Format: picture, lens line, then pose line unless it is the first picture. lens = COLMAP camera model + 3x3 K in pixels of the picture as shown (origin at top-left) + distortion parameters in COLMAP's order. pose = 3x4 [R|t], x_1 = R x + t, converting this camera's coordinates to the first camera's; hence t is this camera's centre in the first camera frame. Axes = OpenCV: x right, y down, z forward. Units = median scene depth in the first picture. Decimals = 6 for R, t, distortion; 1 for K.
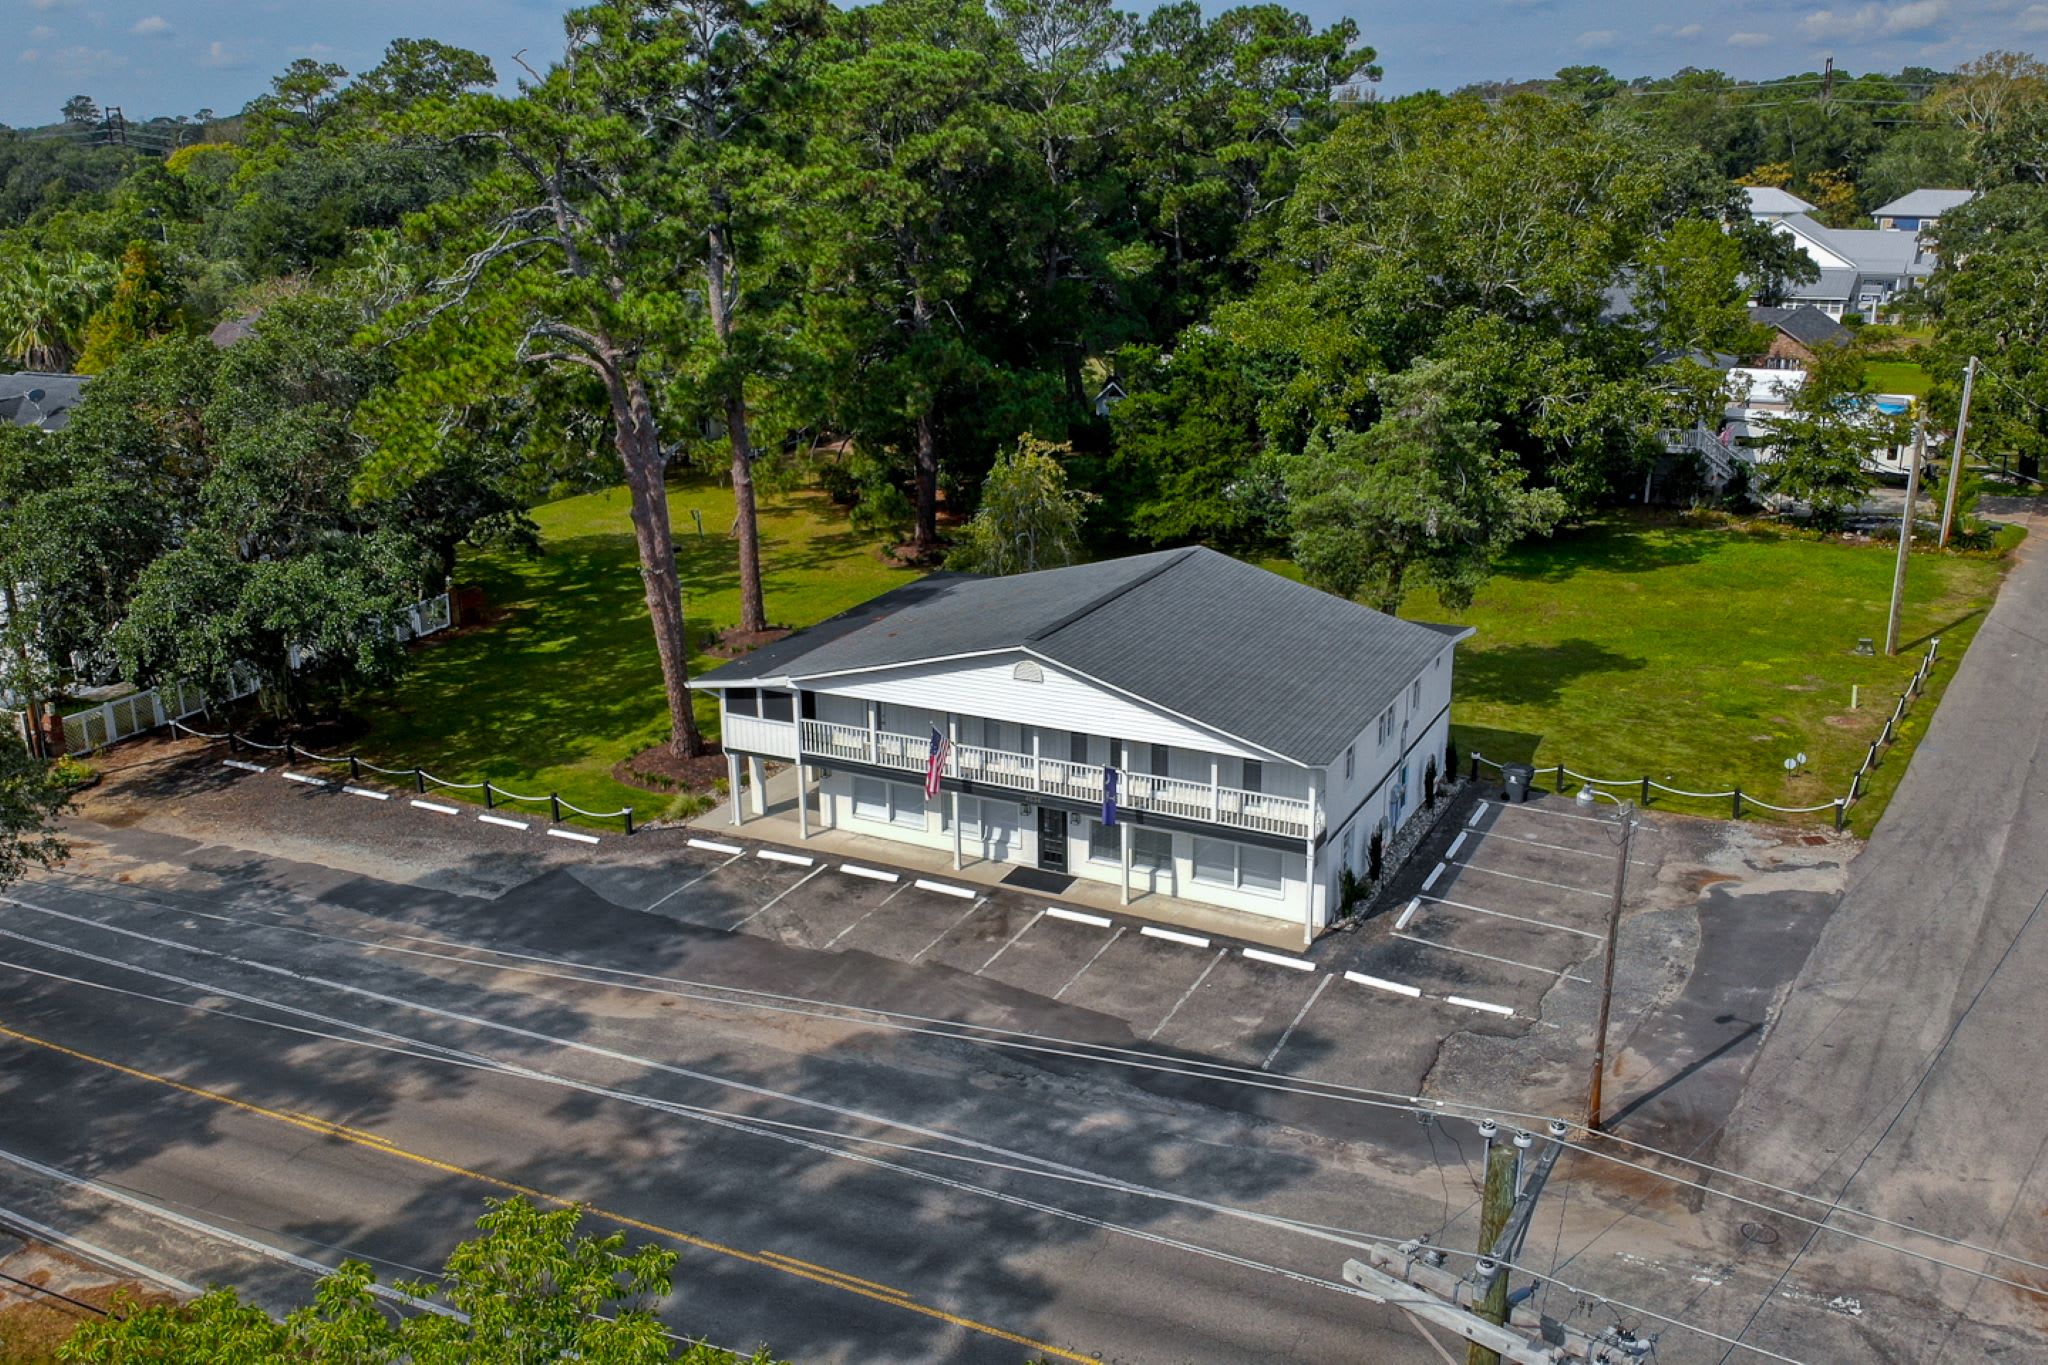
lens RADIAL K [[1714.4, 0, 1037.8], [0, 1714.4, 710.5], [0, 0, 1]] dist [0.203363, 0.001894]
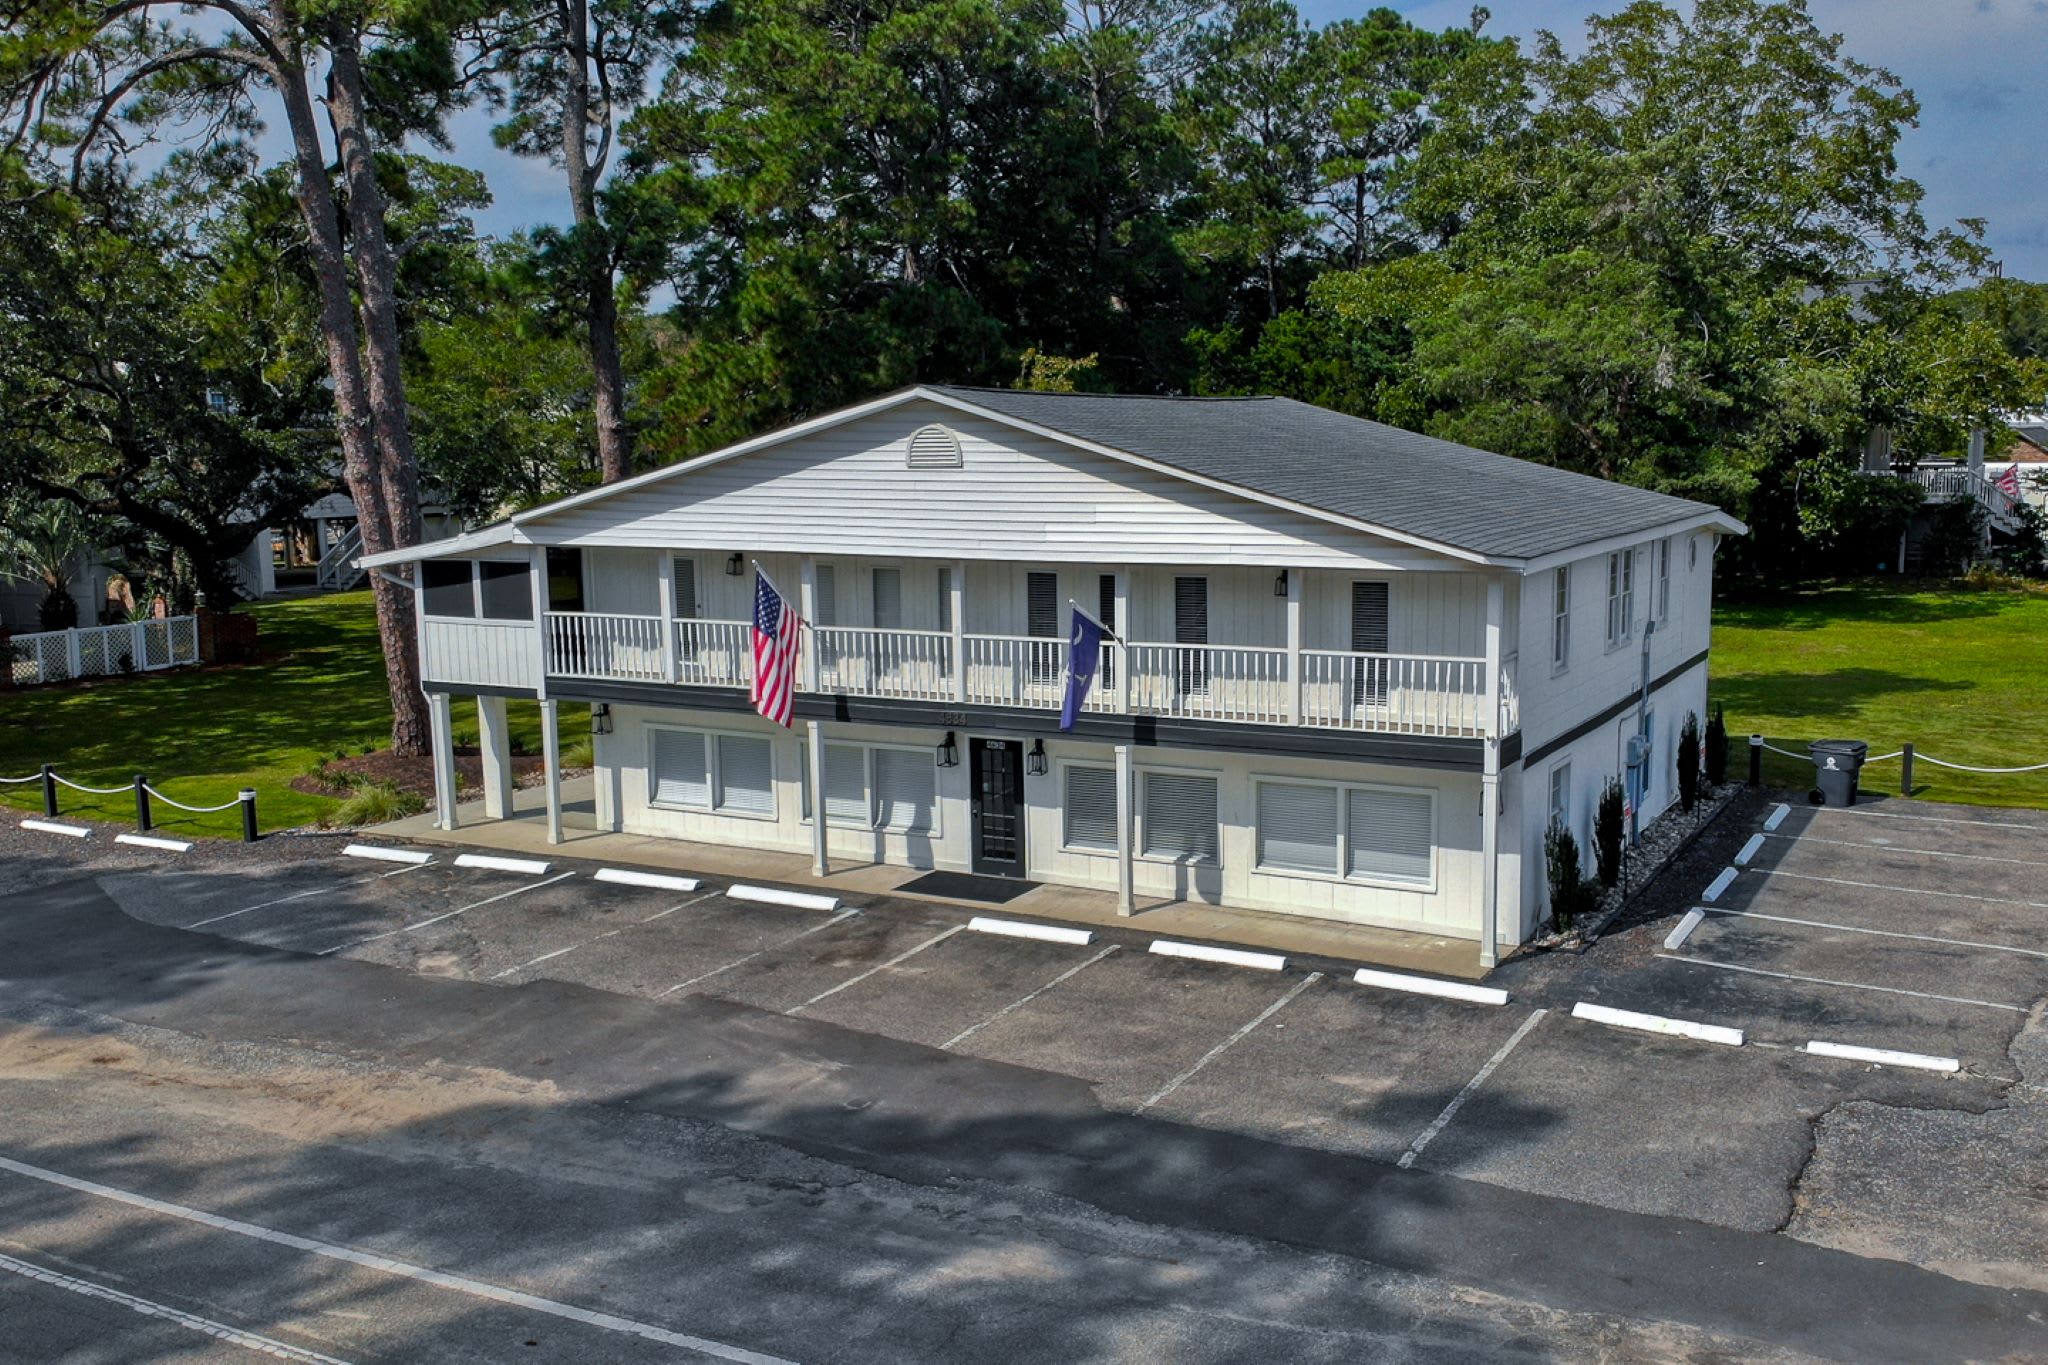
lens RADIAL K [[1818.4, 0, 1143.3], [0, 1818.4, 730.4], [0, 0, 1]] dist [0.195974, -0.404351]
pose [[0.999981, 0.005007, -0.003562, 0.057454], [-0.005521, 0.986582, -0.163171, 0.145758], [0.002697, 0.163187, 0.986591, 0.454749]]
